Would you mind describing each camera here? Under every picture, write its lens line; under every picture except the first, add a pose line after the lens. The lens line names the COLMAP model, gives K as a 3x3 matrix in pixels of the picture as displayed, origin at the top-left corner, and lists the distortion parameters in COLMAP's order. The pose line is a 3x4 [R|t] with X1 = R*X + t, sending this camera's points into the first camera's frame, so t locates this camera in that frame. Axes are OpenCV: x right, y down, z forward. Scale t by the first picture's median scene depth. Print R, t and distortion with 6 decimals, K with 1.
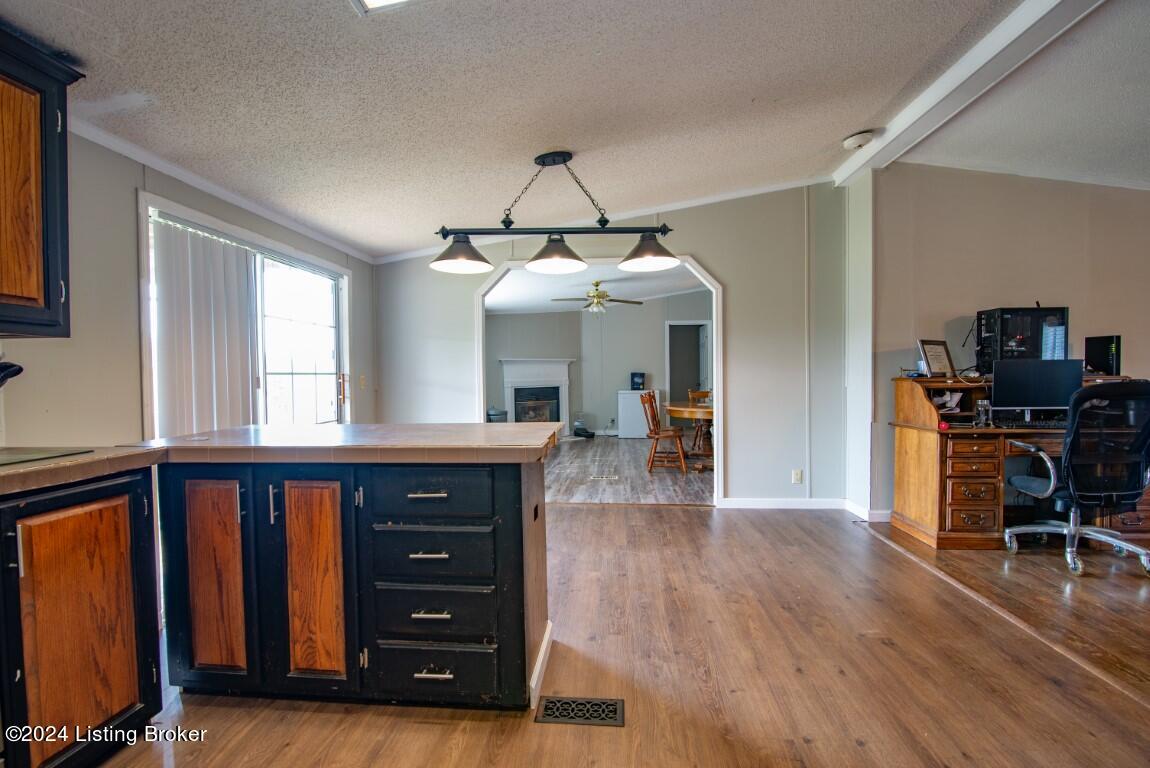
lens RADIAL K [[526.1, 0, 575.1], [0, 526.1, 381.4], [0, 0, 1]] dist [-0.019388, 0.001882]
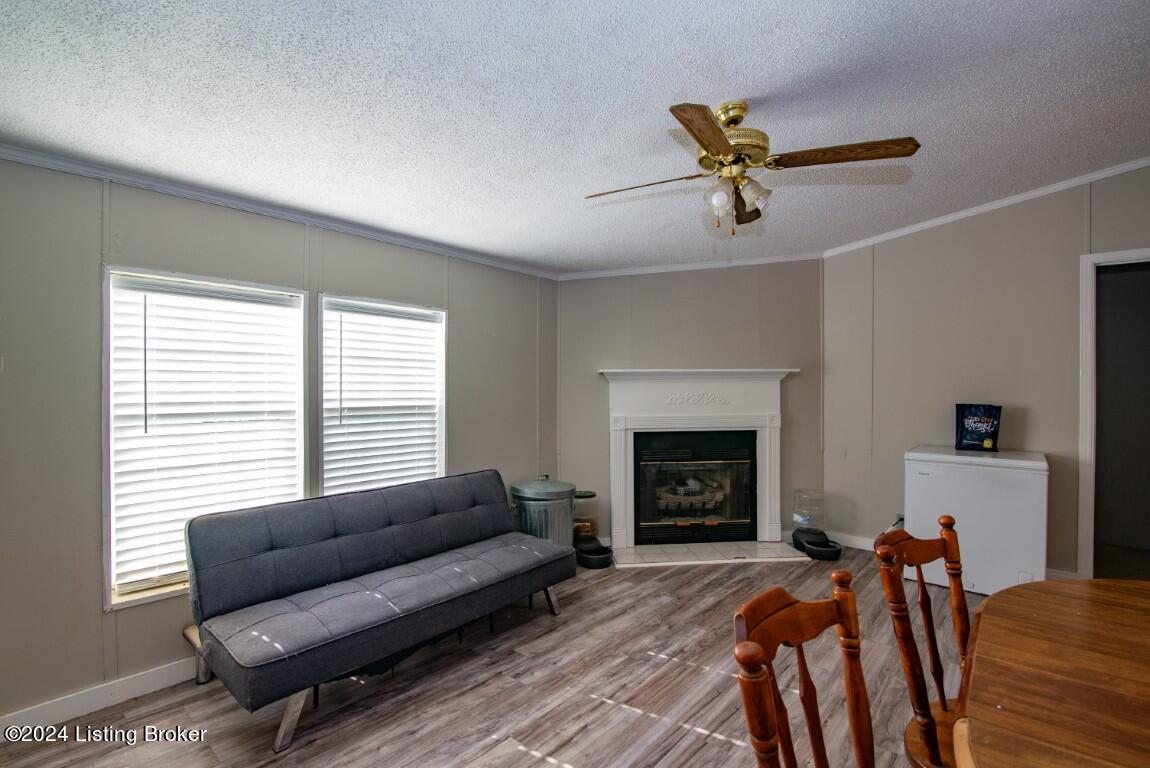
lens RADIAL K [[526.1, 0, 581.5], [0, 526.1, 387.2], [0, 0, 1]] dist [-0.019388, 0.001882]
pose [[0.803471, 0.016130, -0.595125, 0.115715], [-0.017048, 0.999846, 0.004083, -0.026112], [0.595099, 0.006866, 0.803623, 0.551157]]
